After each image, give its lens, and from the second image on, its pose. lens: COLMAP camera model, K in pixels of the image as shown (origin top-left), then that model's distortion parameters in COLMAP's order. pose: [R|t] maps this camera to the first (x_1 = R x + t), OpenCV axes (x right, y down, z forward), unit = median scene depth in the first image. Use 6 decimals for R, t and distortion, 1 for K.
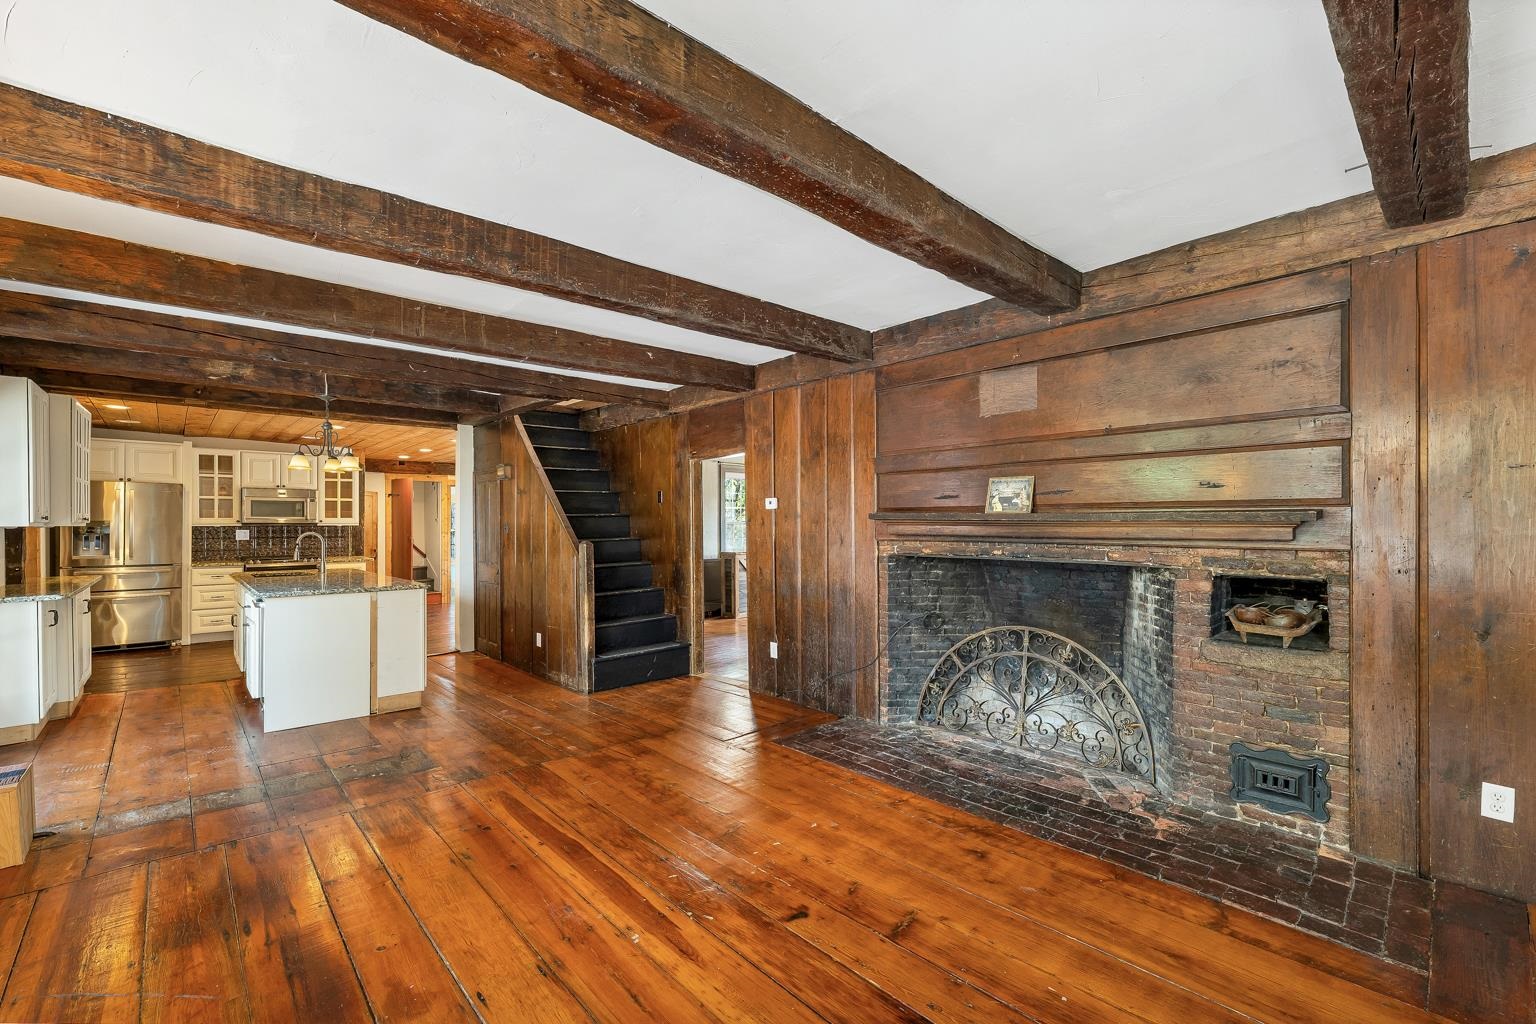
lens RADIAL K [[644.8, 0, 767.8], [0, 644.8, 525.3], [0, 0, 1]] dist [0.001686, 0.000224]
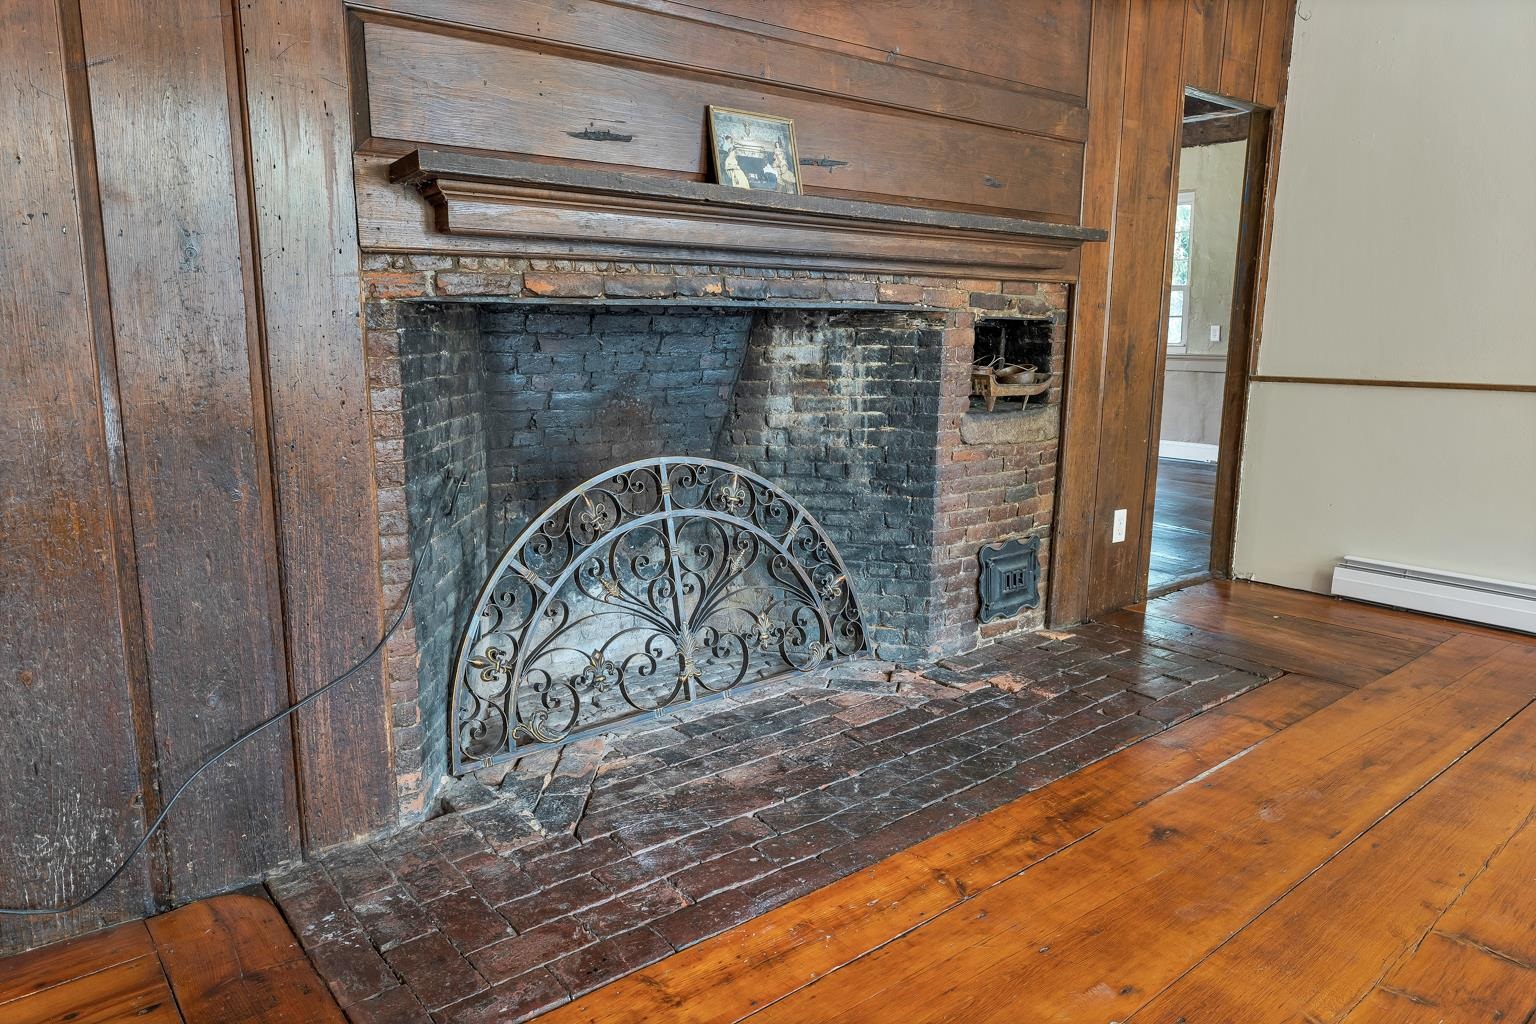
lens RADIAL K [[1037.6, 0, 764.6], [0, 1037.6, 513.2], [0, 0, 1]] dist [-0.002770, -0.001233]
pose [[0.064817, -0.175278, 0.982383, -0.395774], [0.001532, 0.984469, 0.175549, 0.075872], [-0.997896, -0.009874, 0.064079, 1.019231]]
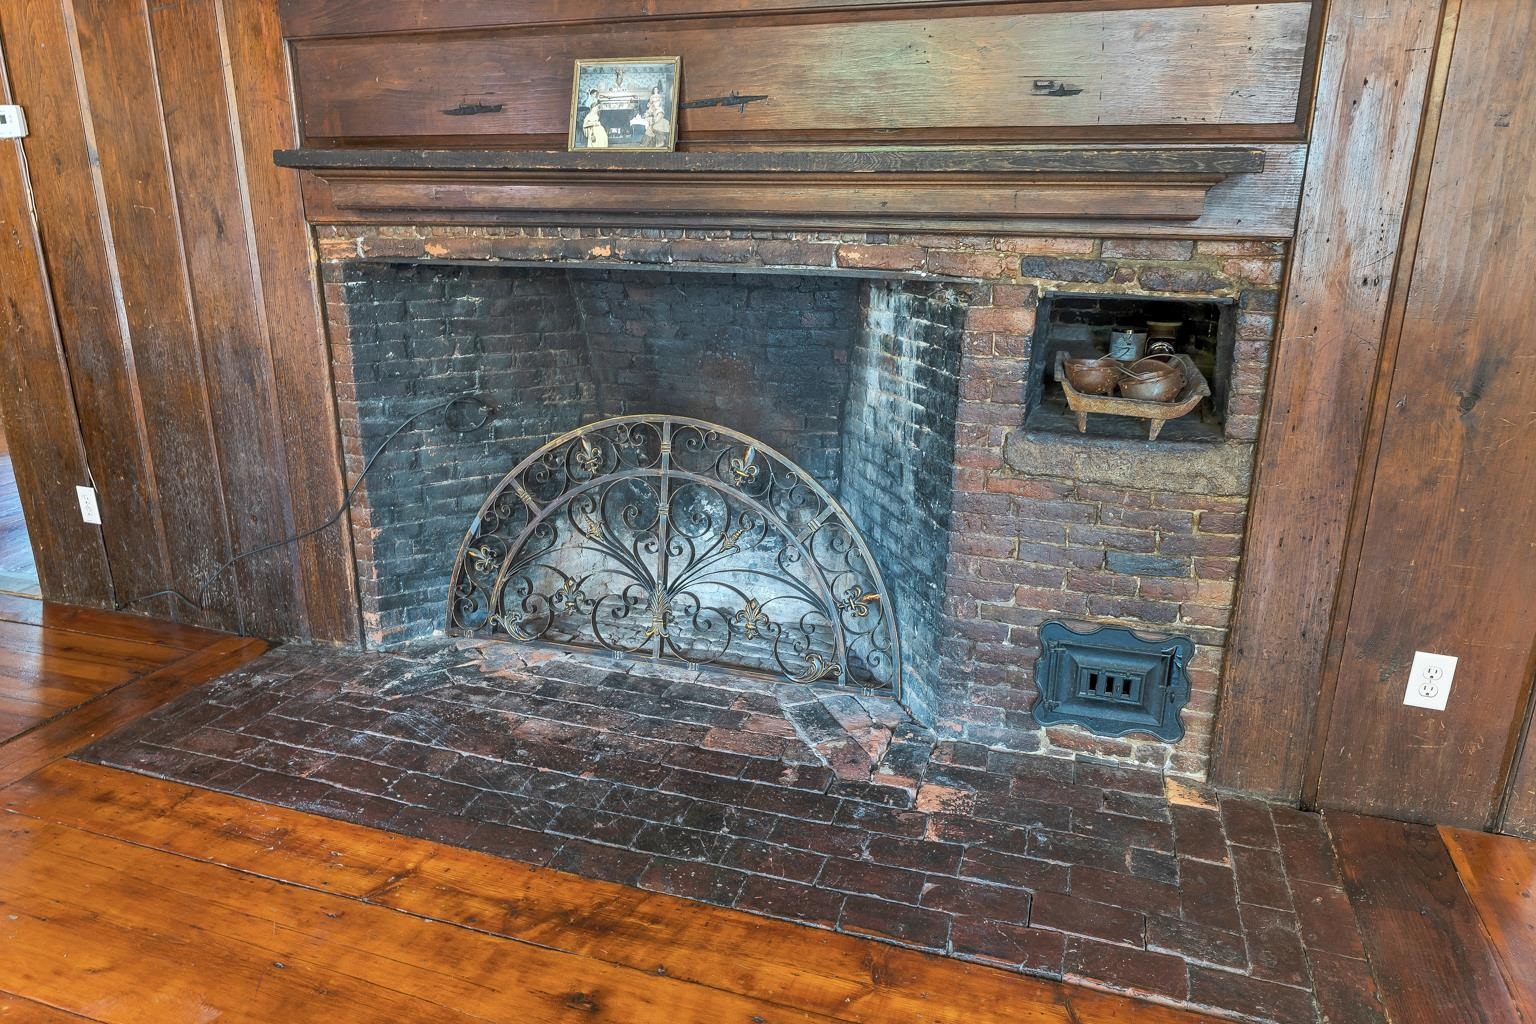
lens RADIAL K [[1037.6, 0, 764.6], [0, 1037.6, 513.2], [0, 0, 1]] dist [-0.002770, -0.001233]
pose [[0.880045, -0.128425, 0.457195, 0.130523], [-0.007248, 0.958995, 0.283331, 0.014483], [-0.474834, -0.252658, 0.843028, 0.369217]]
